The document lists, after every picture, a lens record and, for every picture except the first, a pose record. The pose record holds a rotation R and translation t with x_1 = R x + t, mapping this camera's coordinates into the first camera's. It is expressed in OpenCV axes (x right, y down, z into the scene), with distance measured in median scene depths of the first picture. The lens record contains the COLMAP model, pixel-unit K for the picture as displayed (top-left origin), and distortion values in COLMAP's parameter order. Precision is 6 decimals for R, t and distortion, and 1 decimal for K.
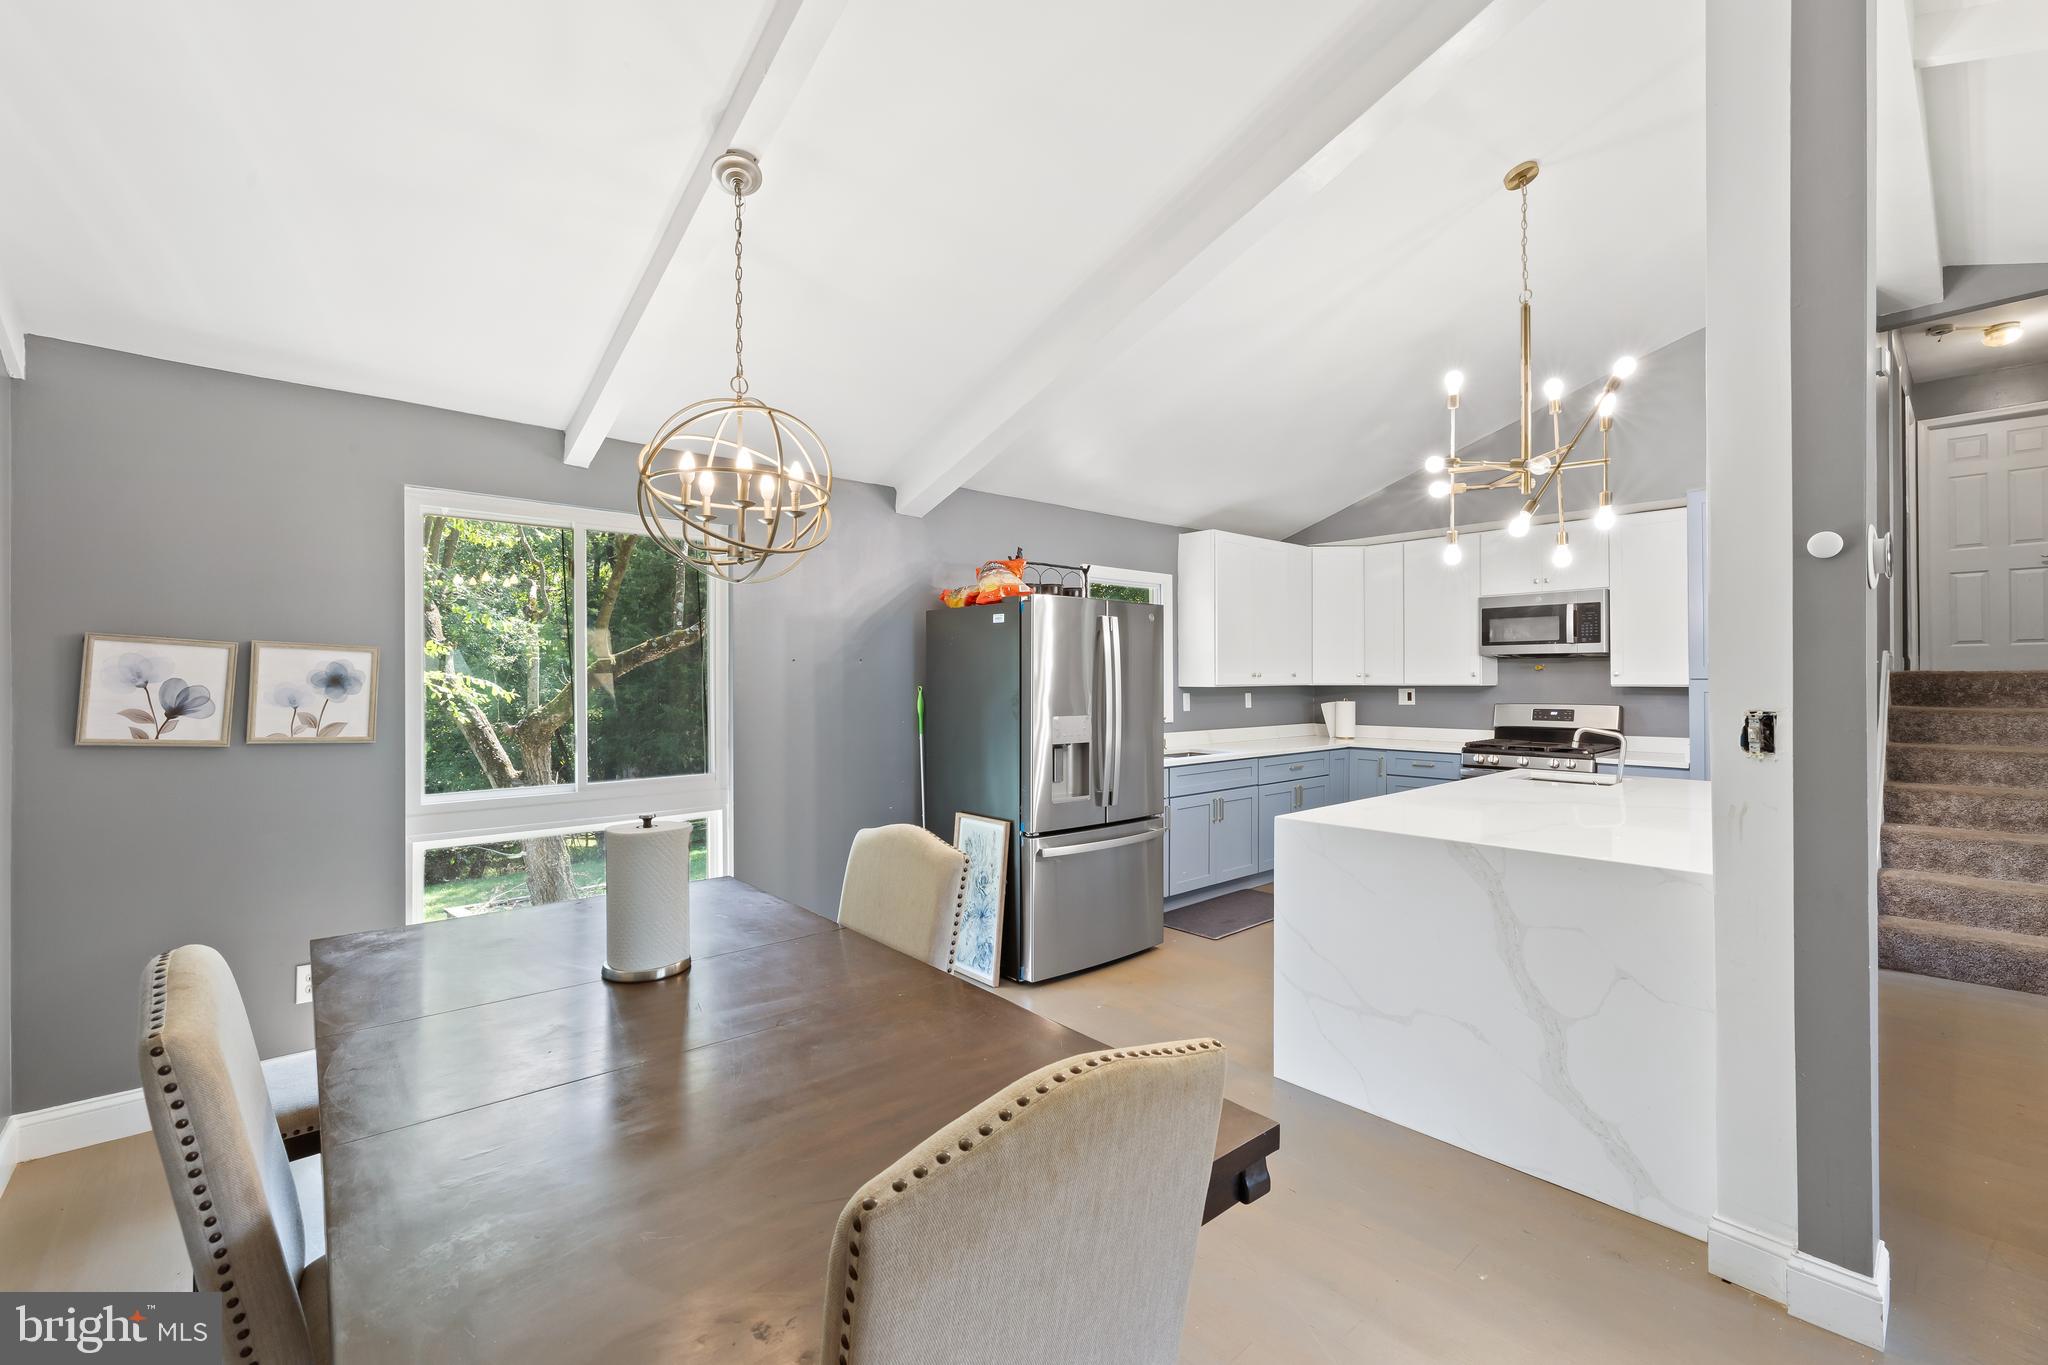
lens RADIAL K [[862.7, 0, 1016.9], [0, 862.7, 681.5], [0, 0, 1]] dist [0.002314, 0.000076]
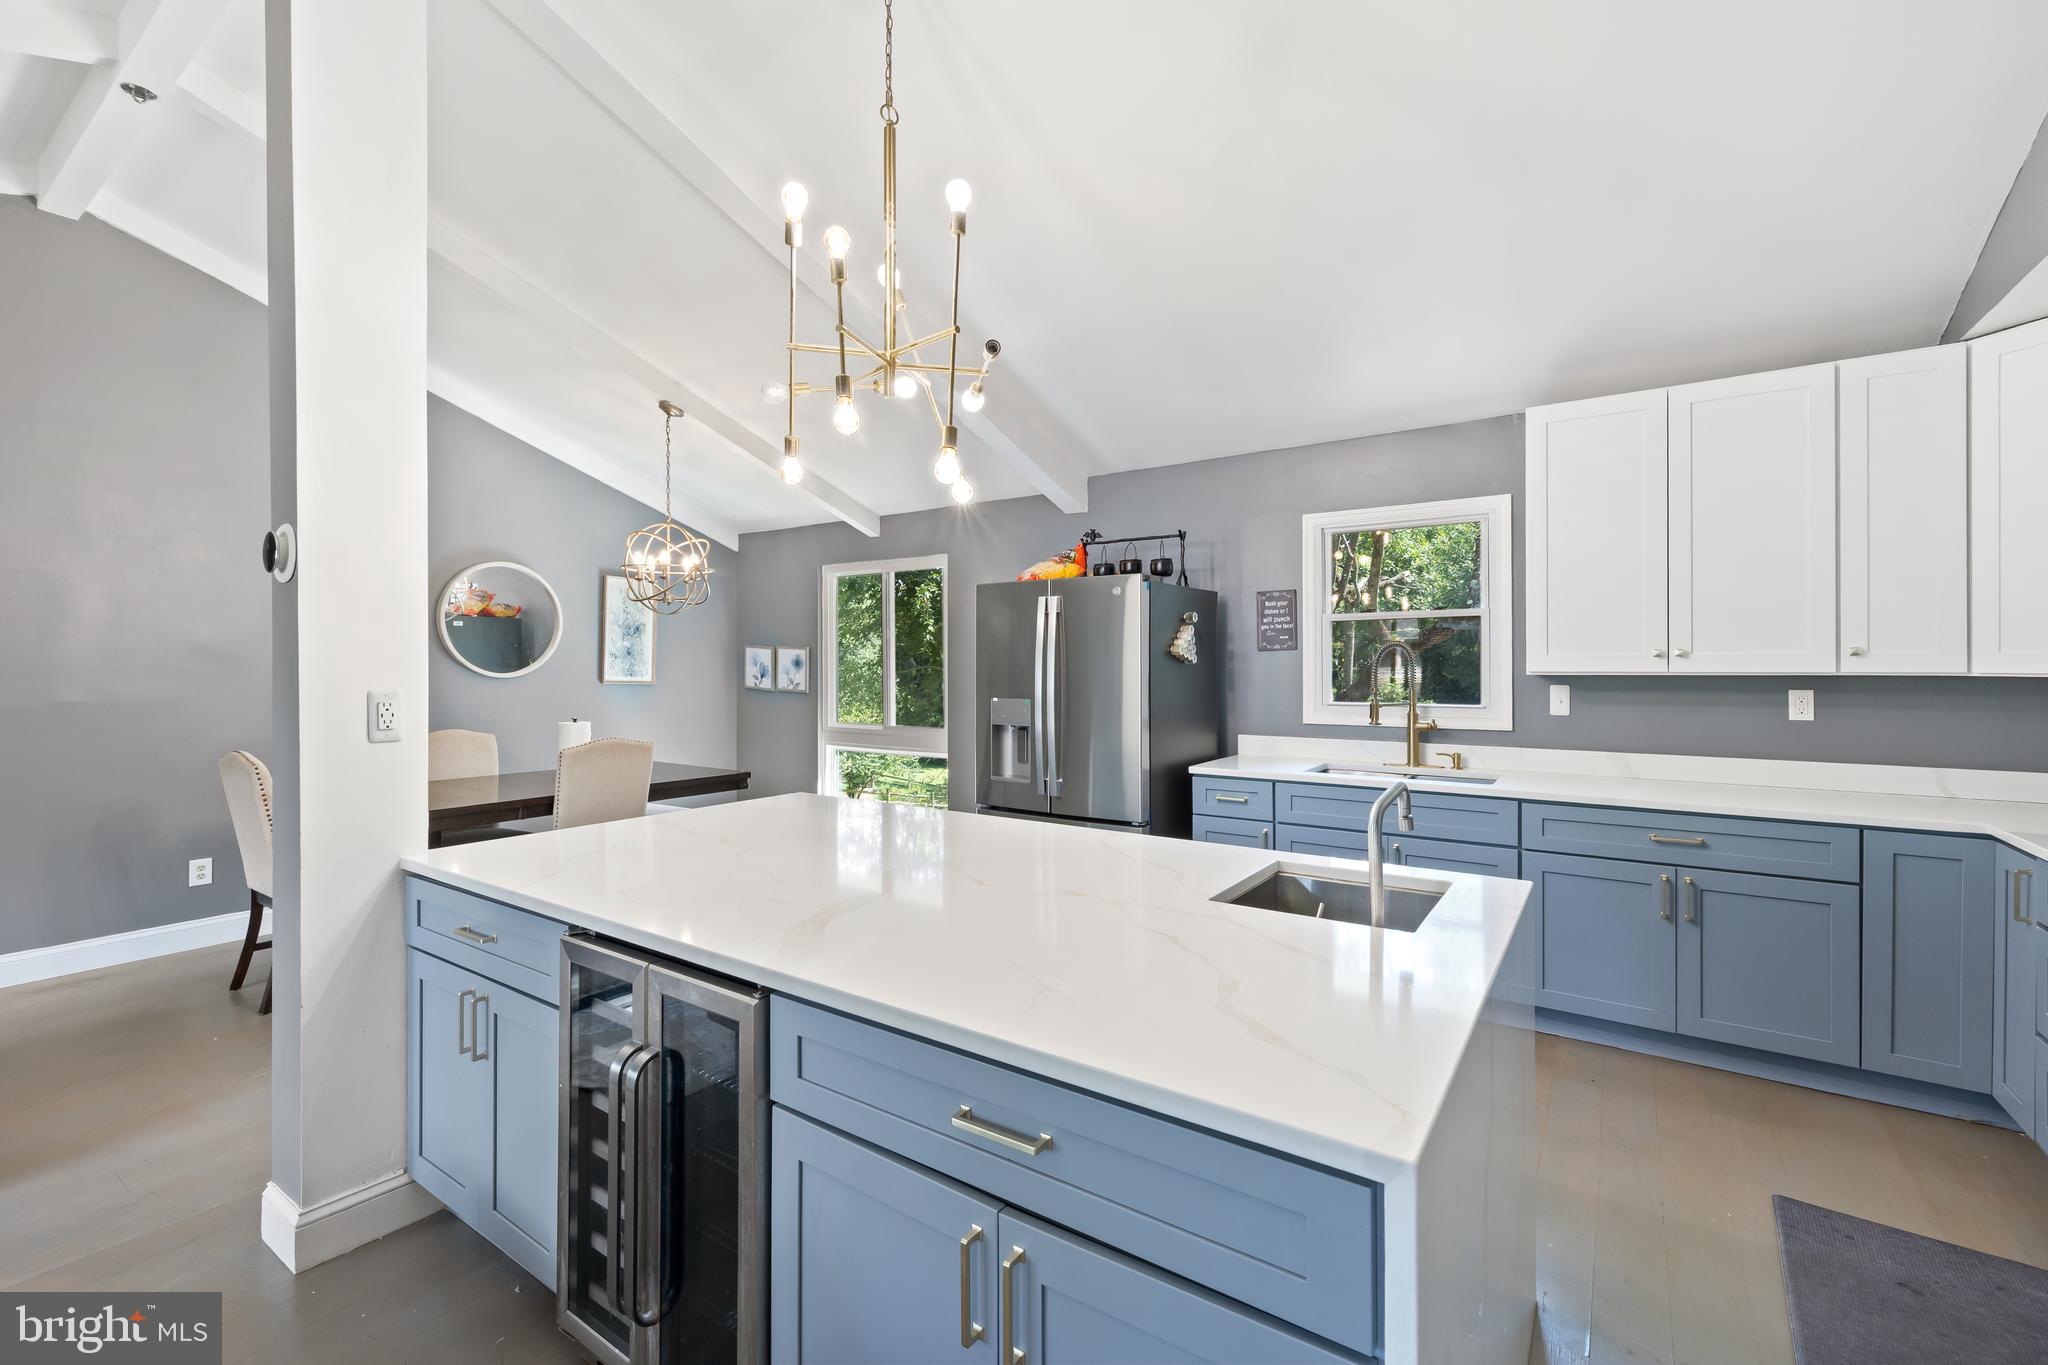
lens RADIAL K [[862.7, 0, 1023.3], [0, 862.7, 667.6], [0, 0, 1]] dist [0.002314, 0.000076]
pose [[0.231676, 0.005346, -0.972778, 0.871172], [-0.001970, 0.999985, 0.005026, -0.000972], [0.972791, 0.000751, 0.231684, 0.636642]]
